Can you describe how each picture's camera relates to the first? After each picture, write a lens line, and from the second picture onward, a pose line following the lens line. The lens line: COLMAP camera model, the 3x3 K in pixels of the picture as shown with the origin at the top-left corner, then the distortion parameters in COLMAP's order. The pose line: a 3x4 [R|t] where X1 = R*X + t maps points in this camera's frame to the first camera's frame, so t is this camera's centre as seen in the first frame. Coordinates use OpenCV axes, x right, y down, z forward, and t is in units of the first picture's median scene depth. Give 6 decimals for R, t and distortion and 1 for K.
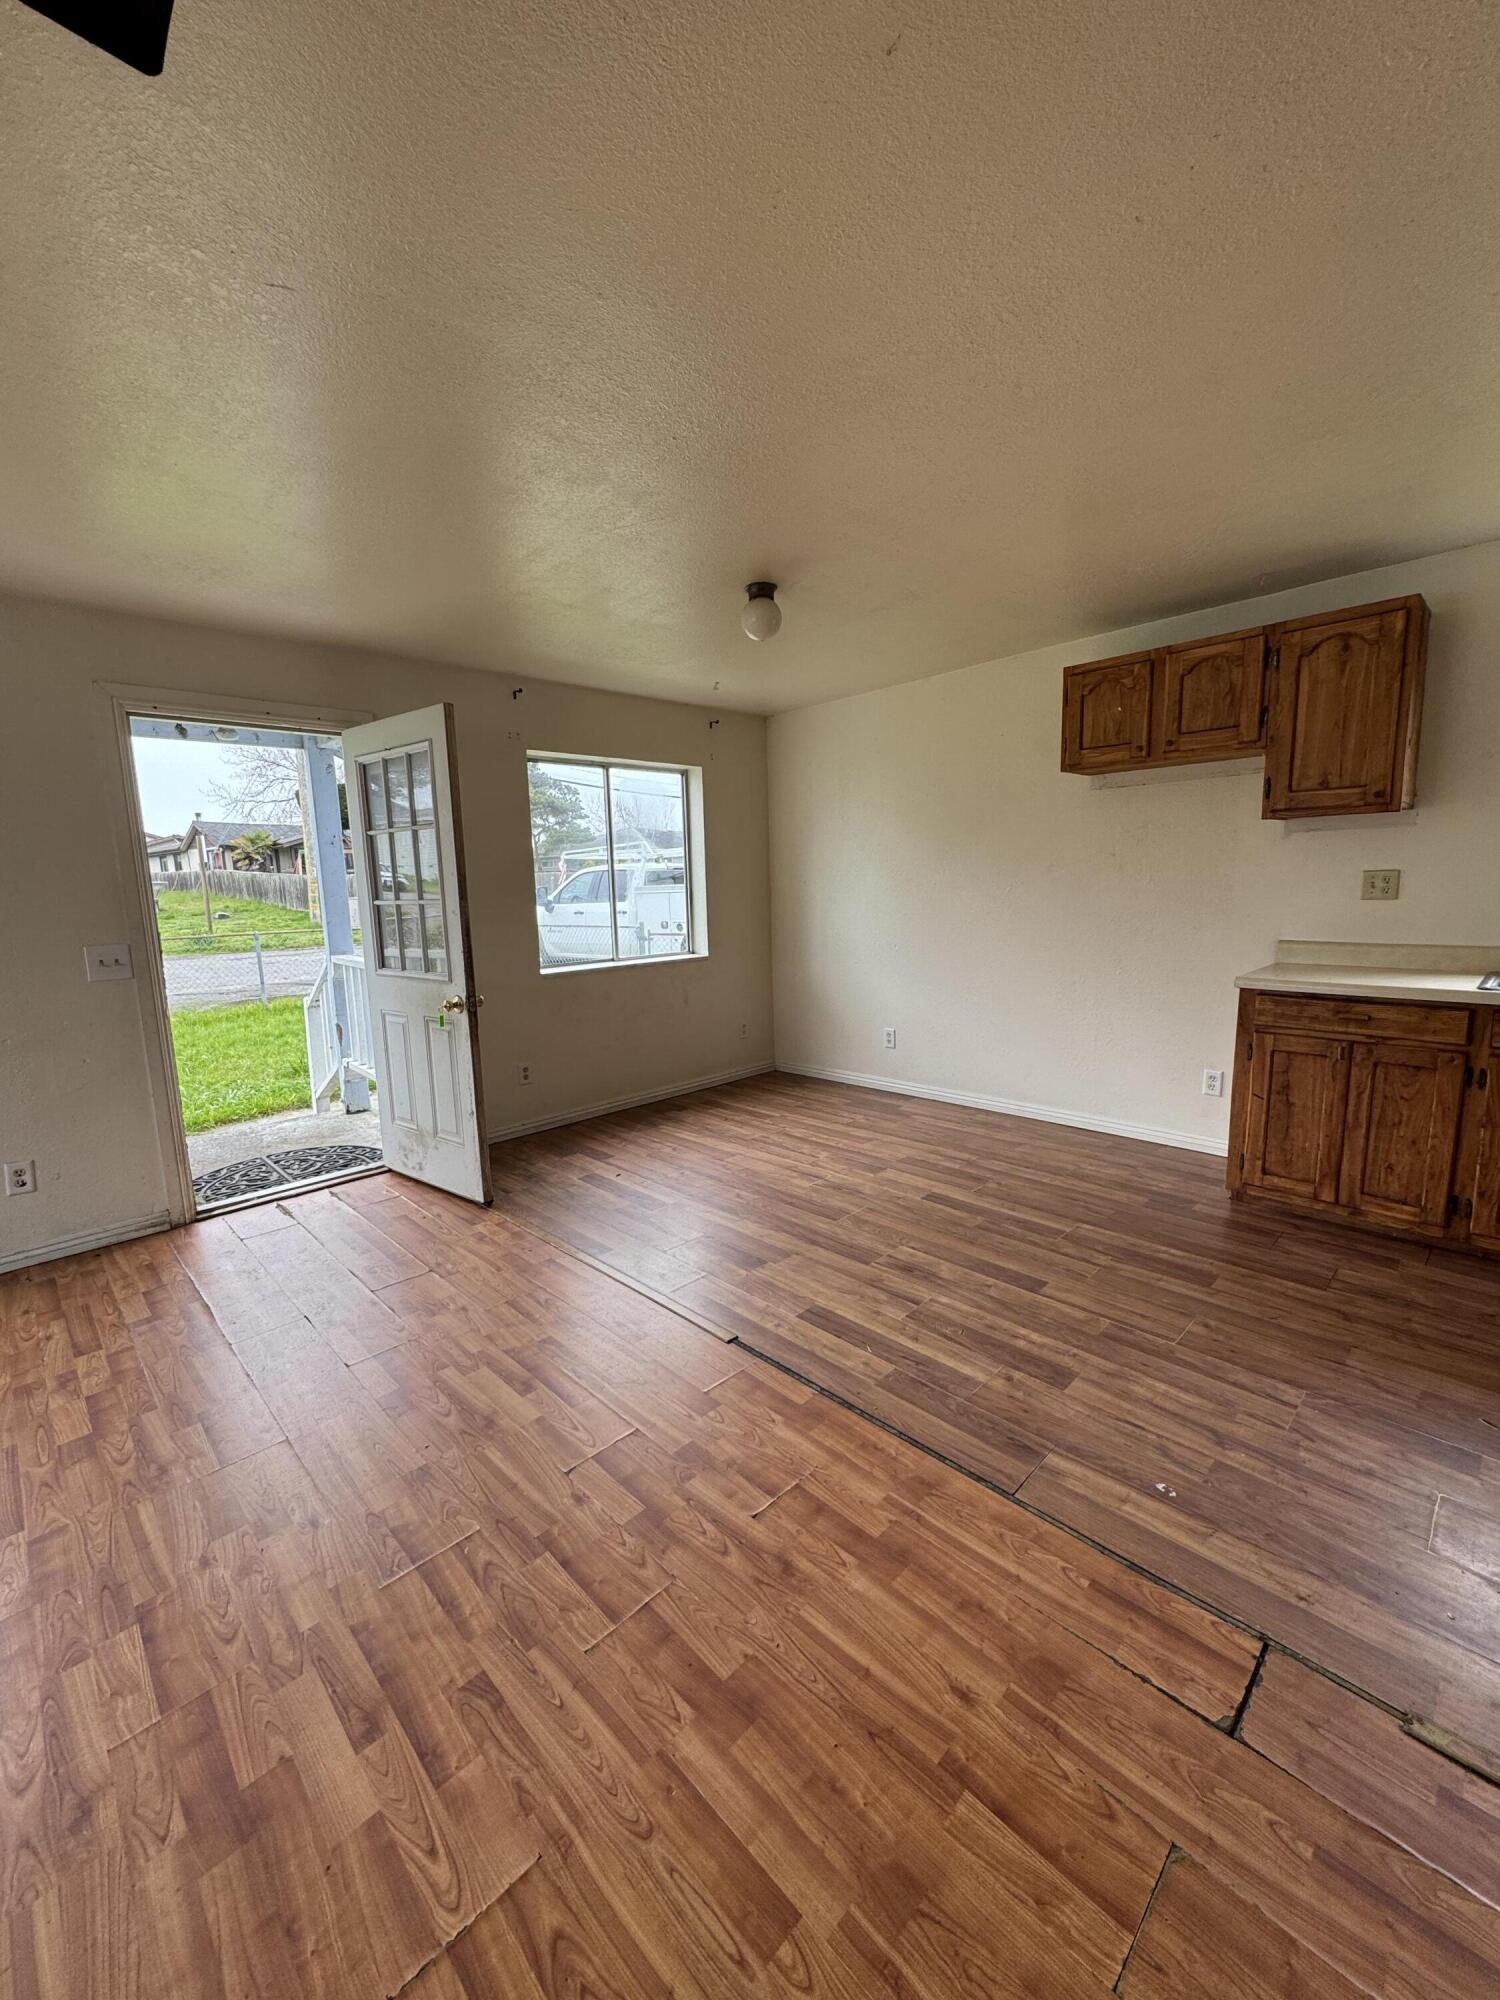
lens RADIAL K [[799.3, 0, 750.0], [0, 799.3, 1000.0], [0, 0, 1]] dist [-0.000142, 0.000307]
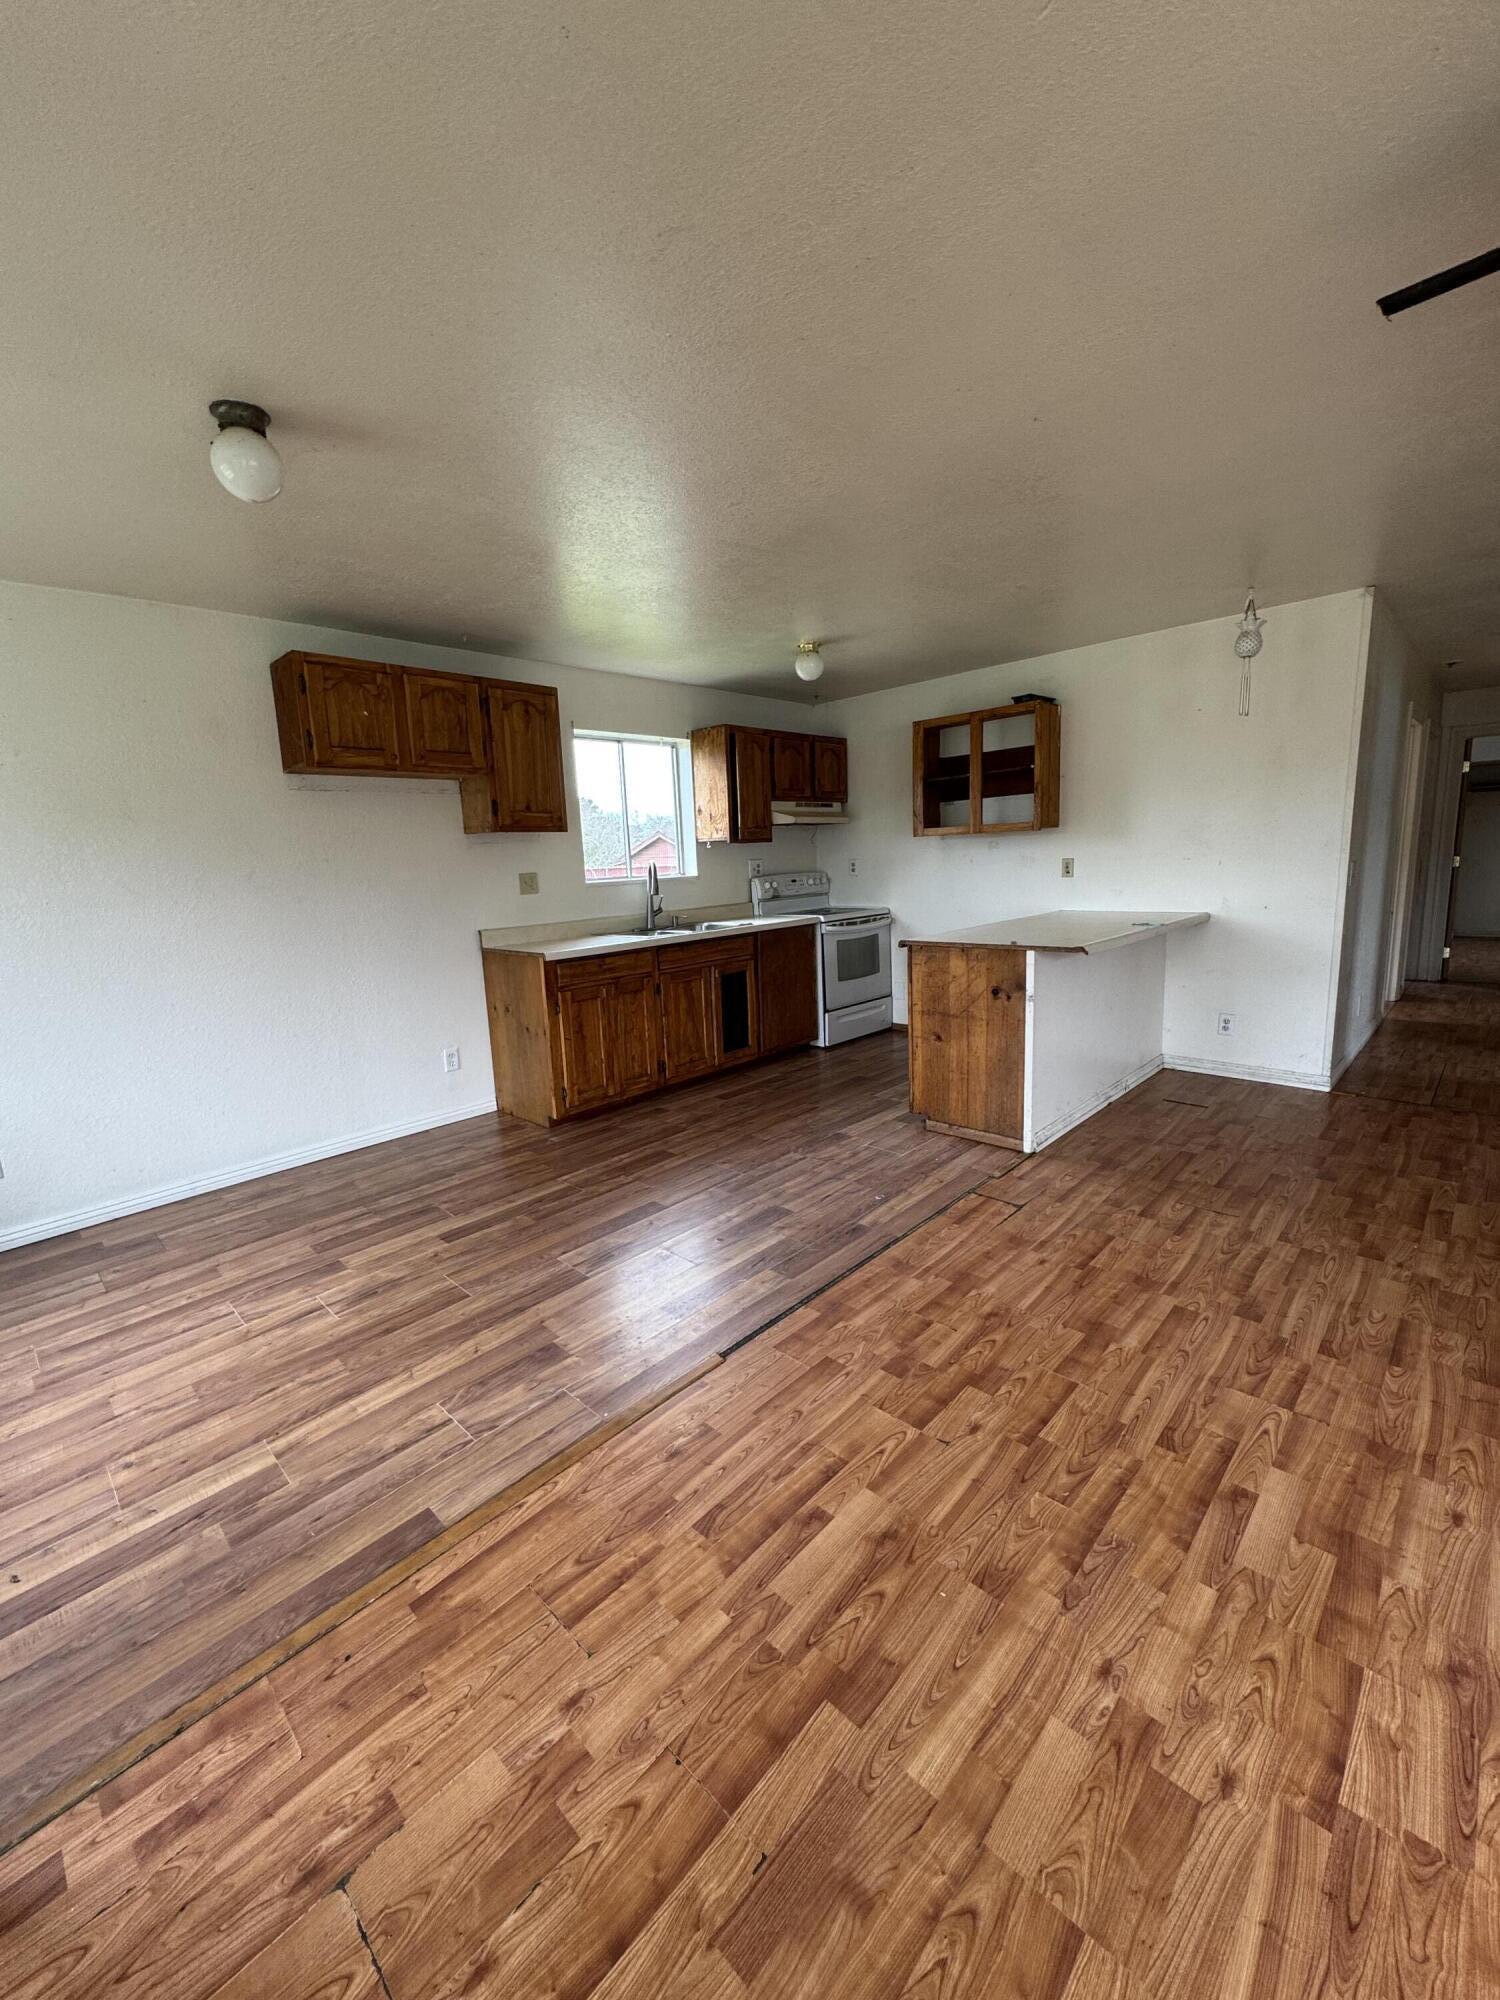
lens RADIAL K [[799.3, 0, 750.0], [0, 799.3, 1000.0], [0, 0, 1]] dist [-0.000142, 0.000307]
pose [[-0.031321, -0.145570, 0.988852, -1.009422], [0.192300, 0.969977, 0.148882, -0.123232], [-0.980836, 0.194820, -0.002388, 1.020236]]
